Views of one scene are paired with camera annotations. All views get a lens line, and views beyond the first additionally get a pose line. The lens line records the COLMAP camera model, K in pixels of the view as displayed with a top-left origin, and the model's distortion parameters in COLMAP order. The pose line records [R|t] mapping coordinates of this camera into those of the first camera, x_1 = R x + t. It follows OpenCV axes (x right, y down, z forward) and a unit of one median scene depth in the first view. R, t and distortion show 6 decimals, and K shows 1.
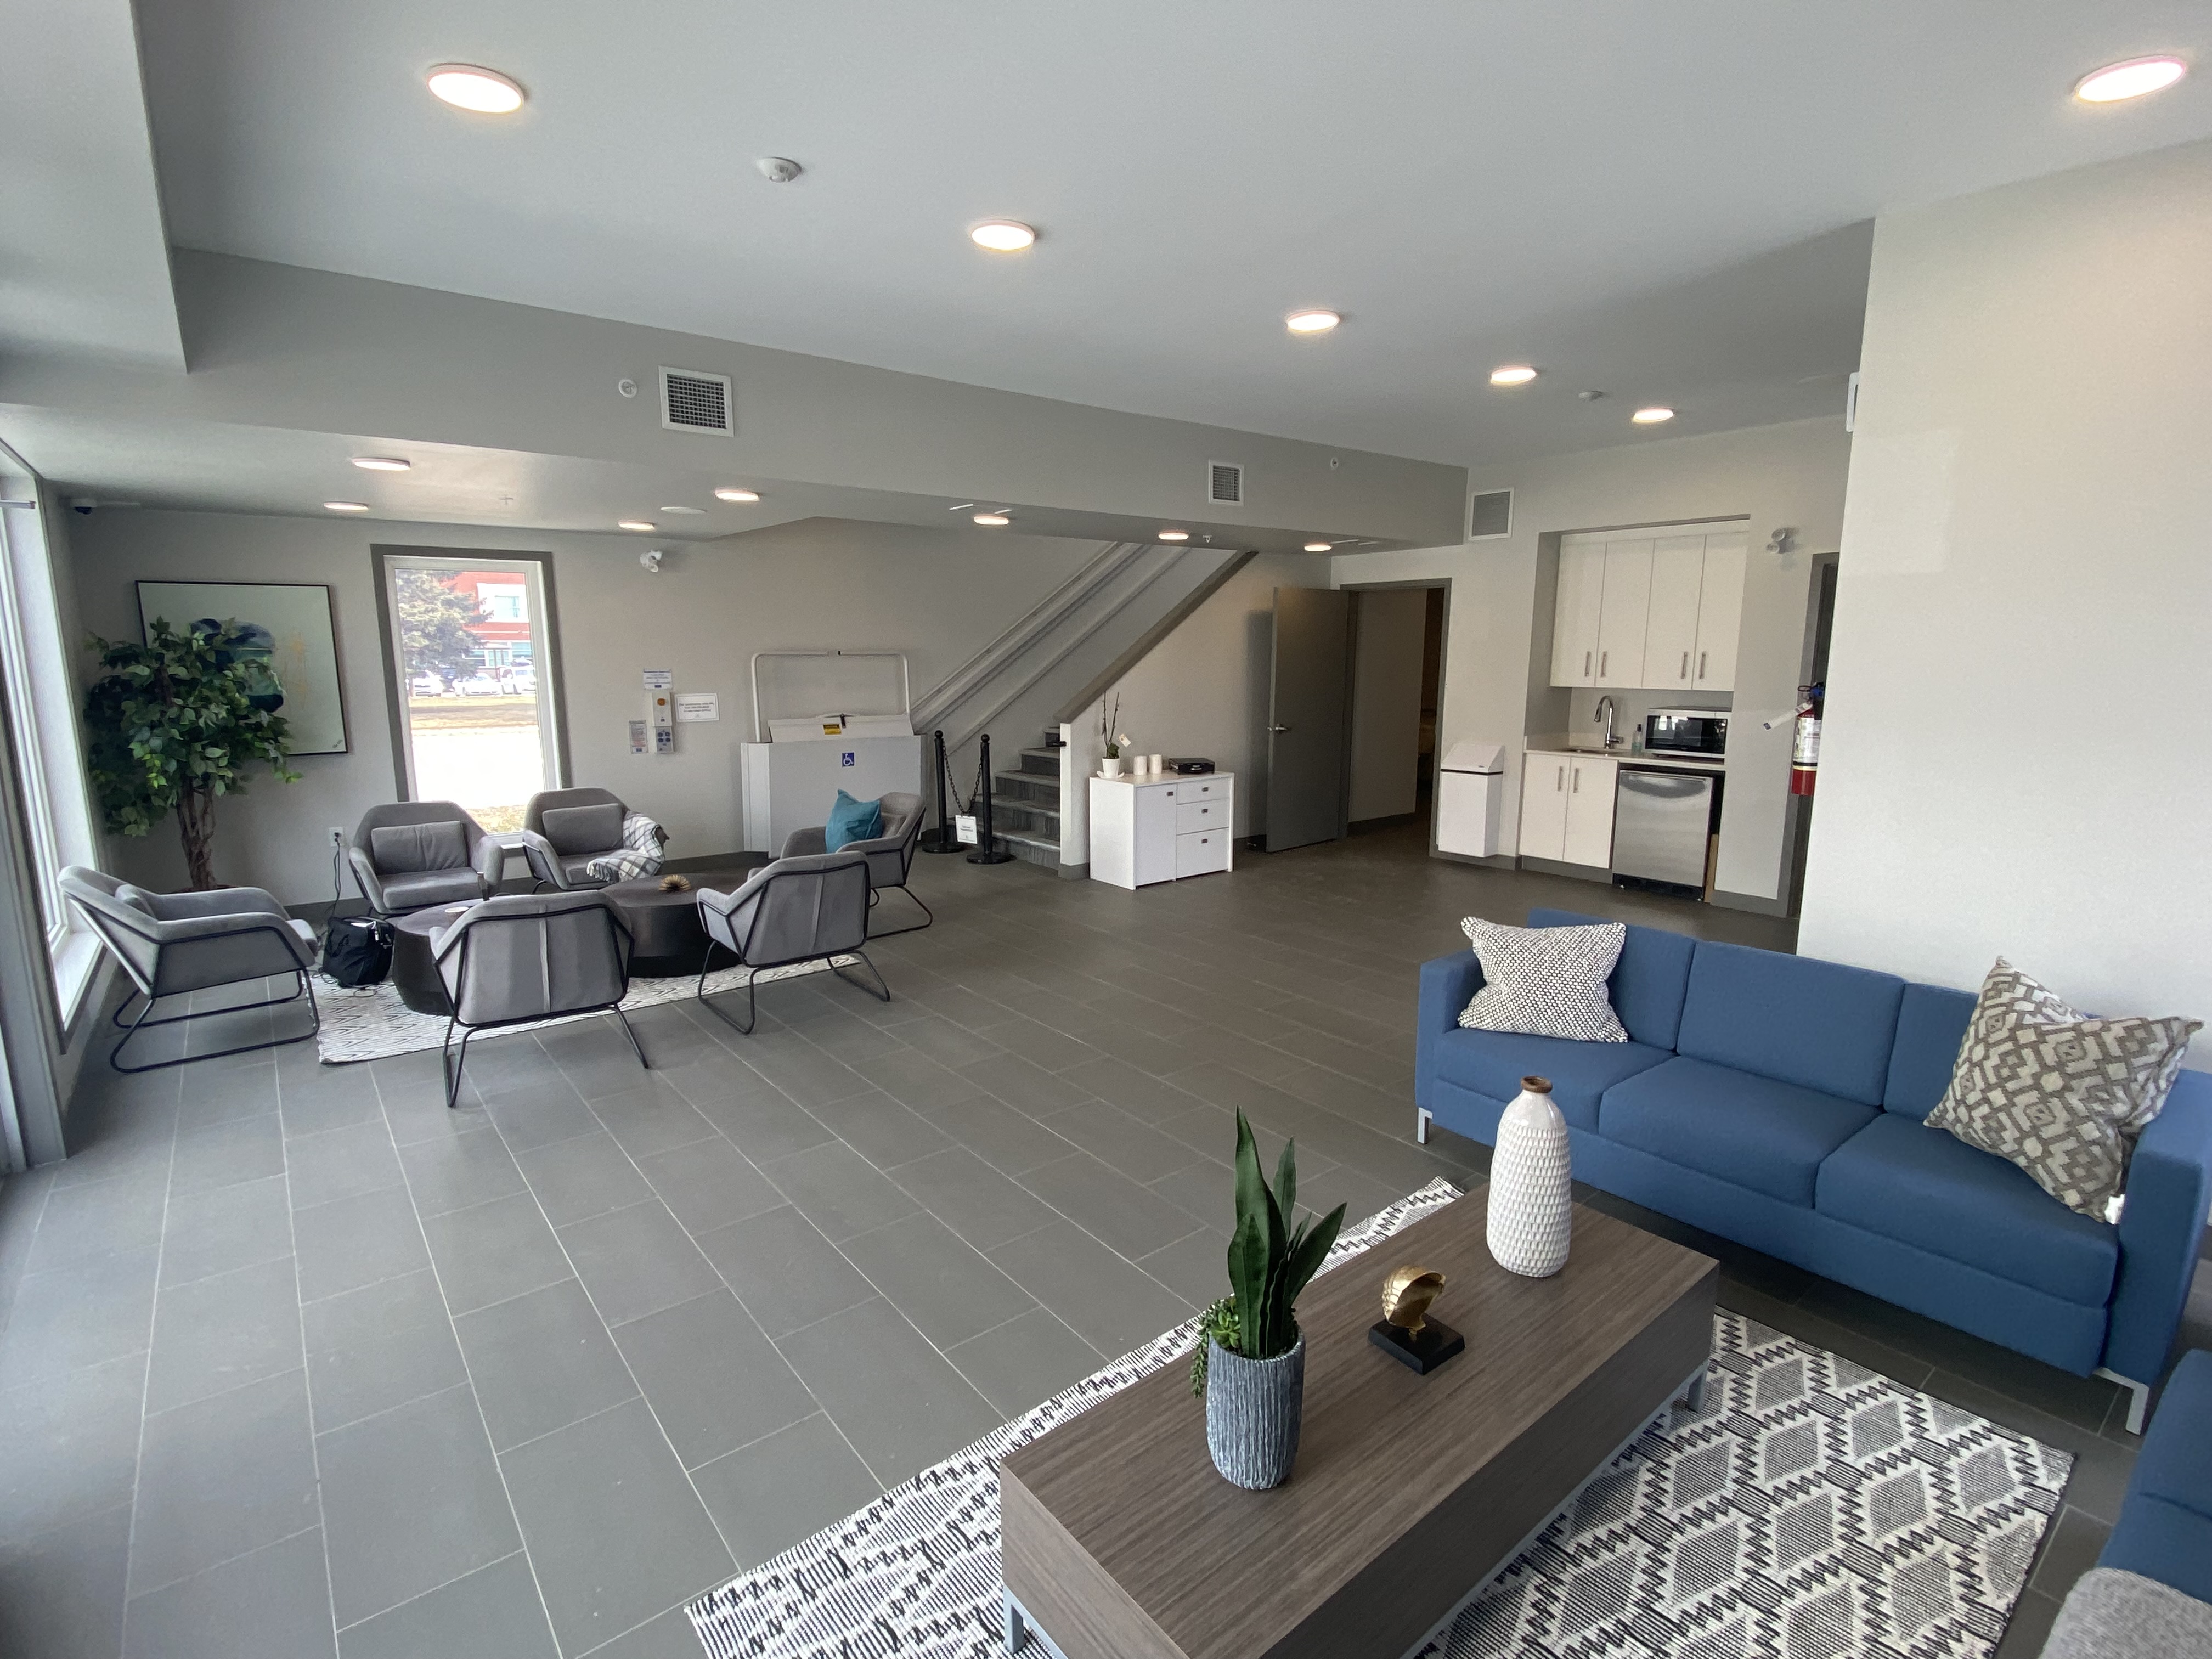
lens RADIAL K [[1060.2, 0, 1106.4], [0, 1060.2, 826.5], [0, 0, 1]] dist [-0.003530, 0.002089]
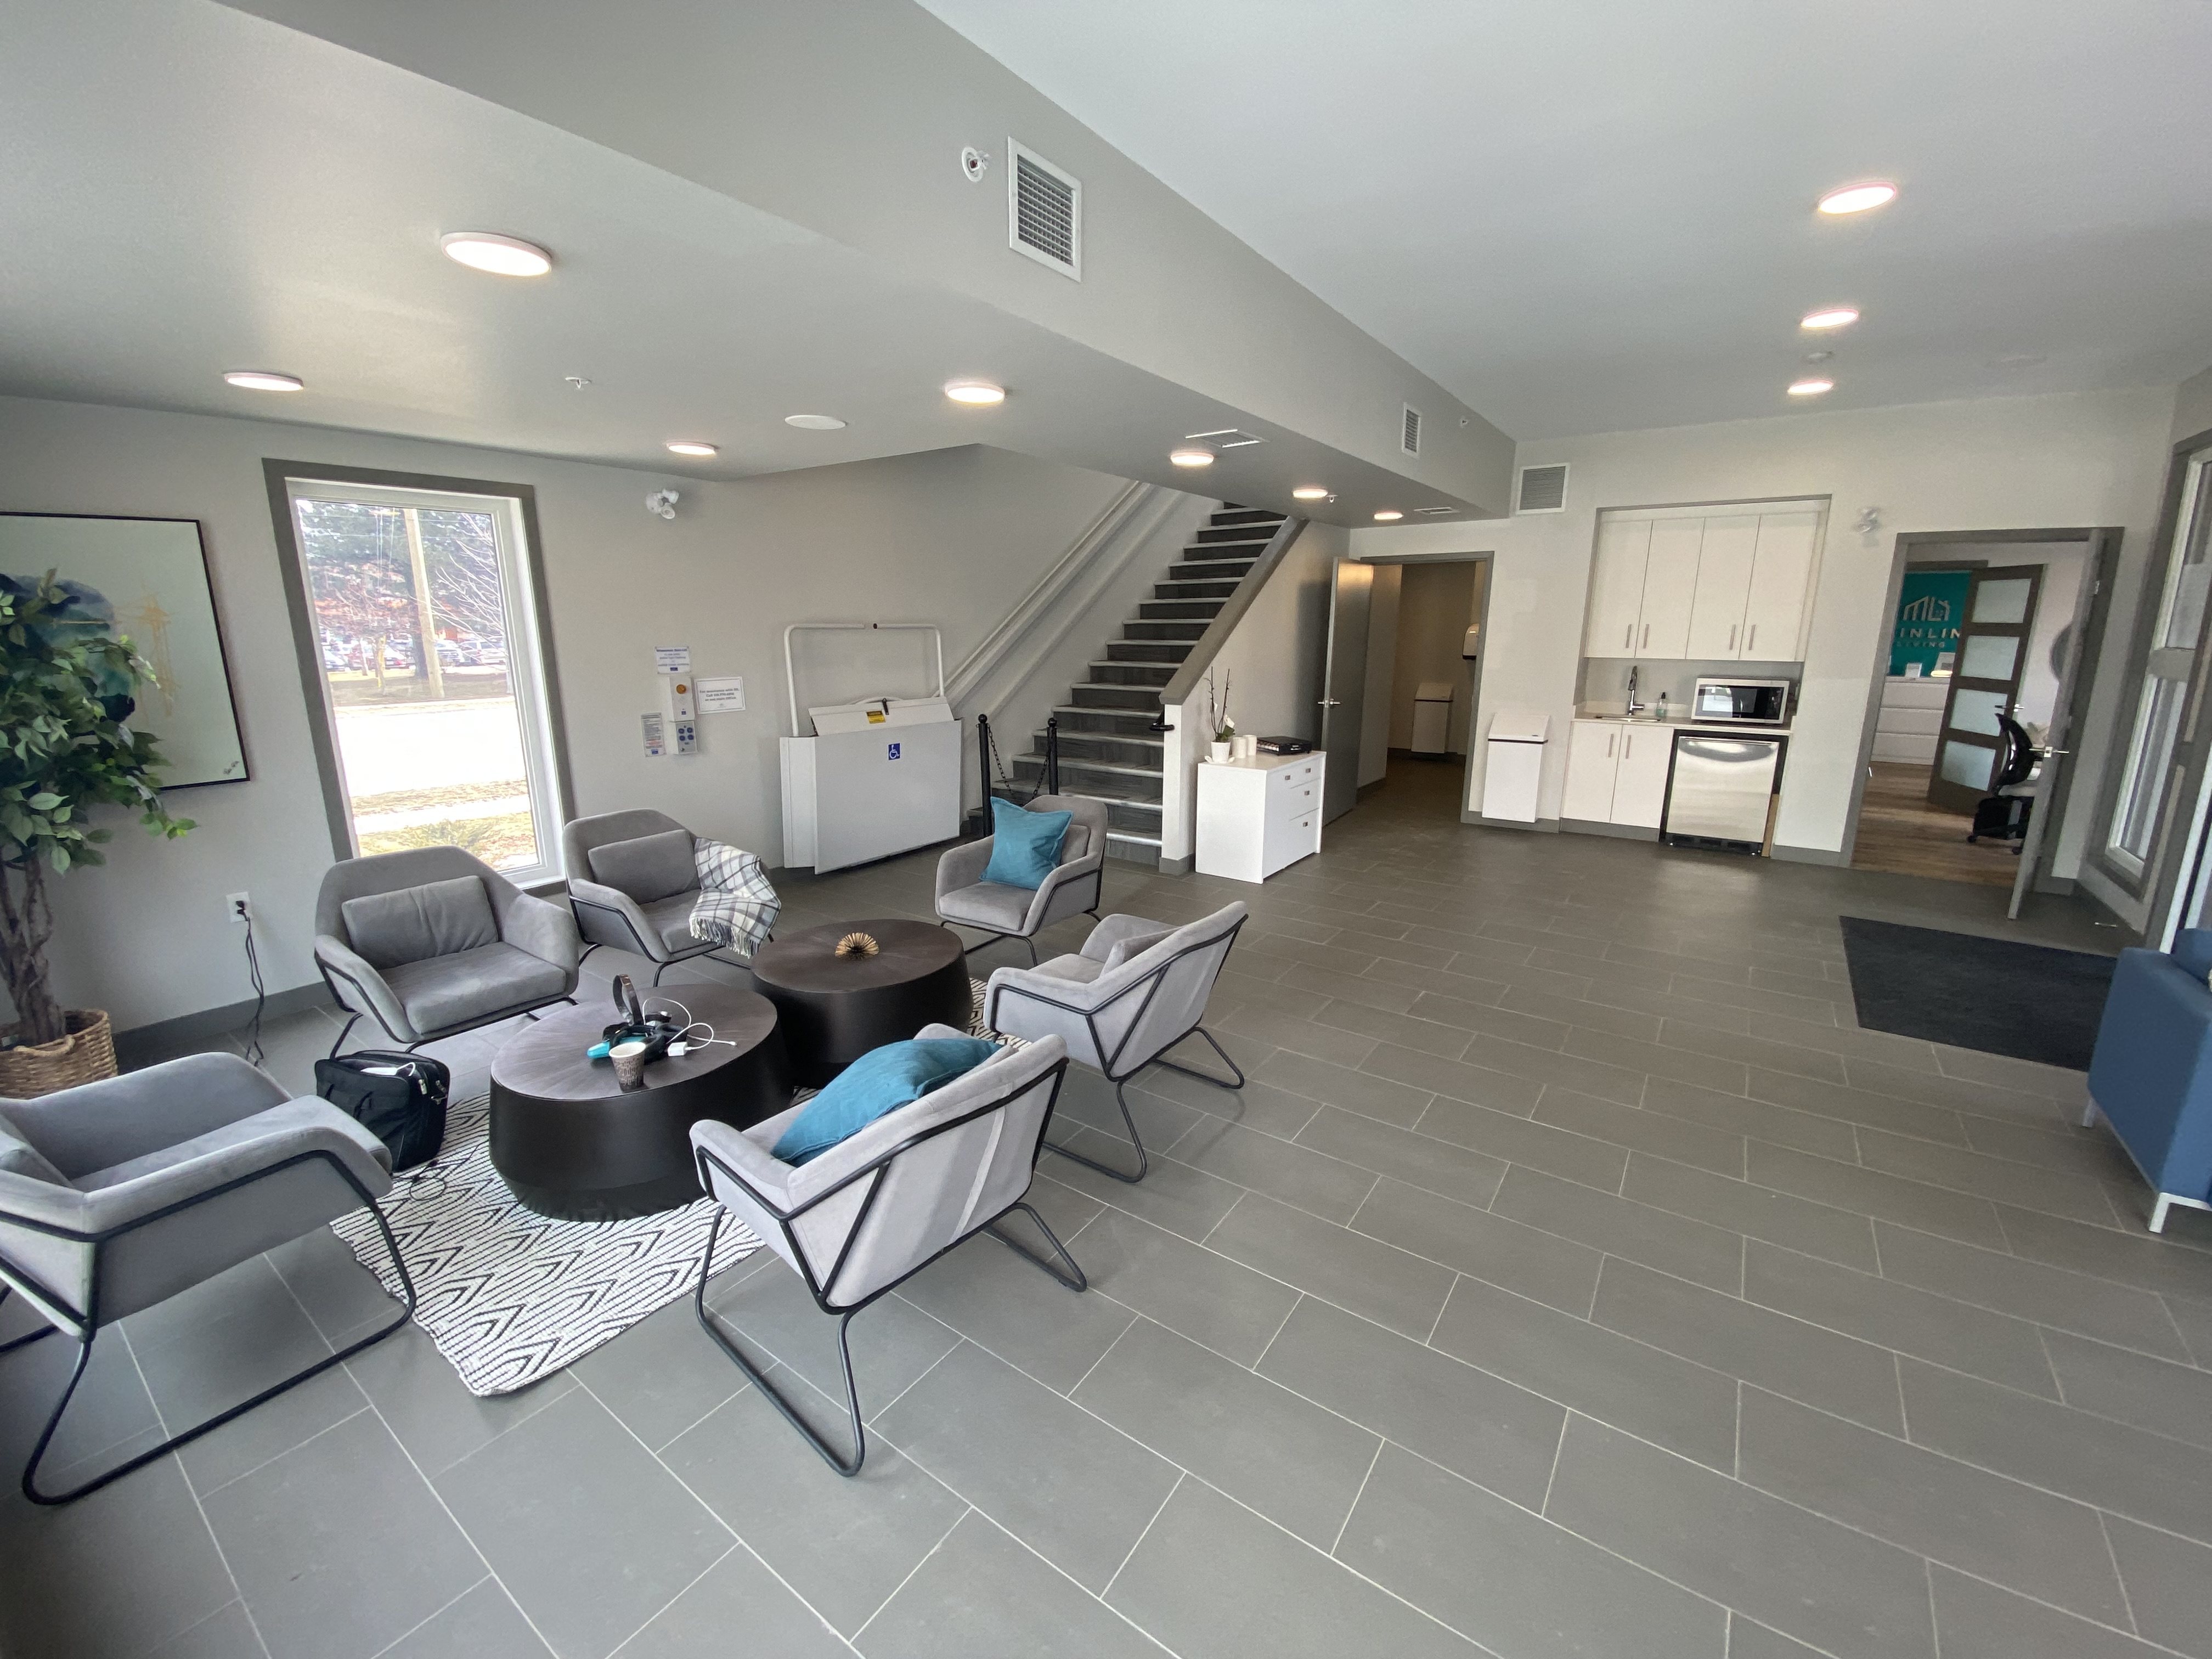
lens RADIAL K [[899.0, 0, 1111.2], [0, 899.0, 825.6], [0, 0, 1]] dist [-0.011359, -0.002878]
pose [[0.961487, -0.060554, 0.268098, -0.315290], [0.046179, 0.997153, 0.059612, -0.044529], [-0.270944, -0.044935, 0.961546, 0.290227]]
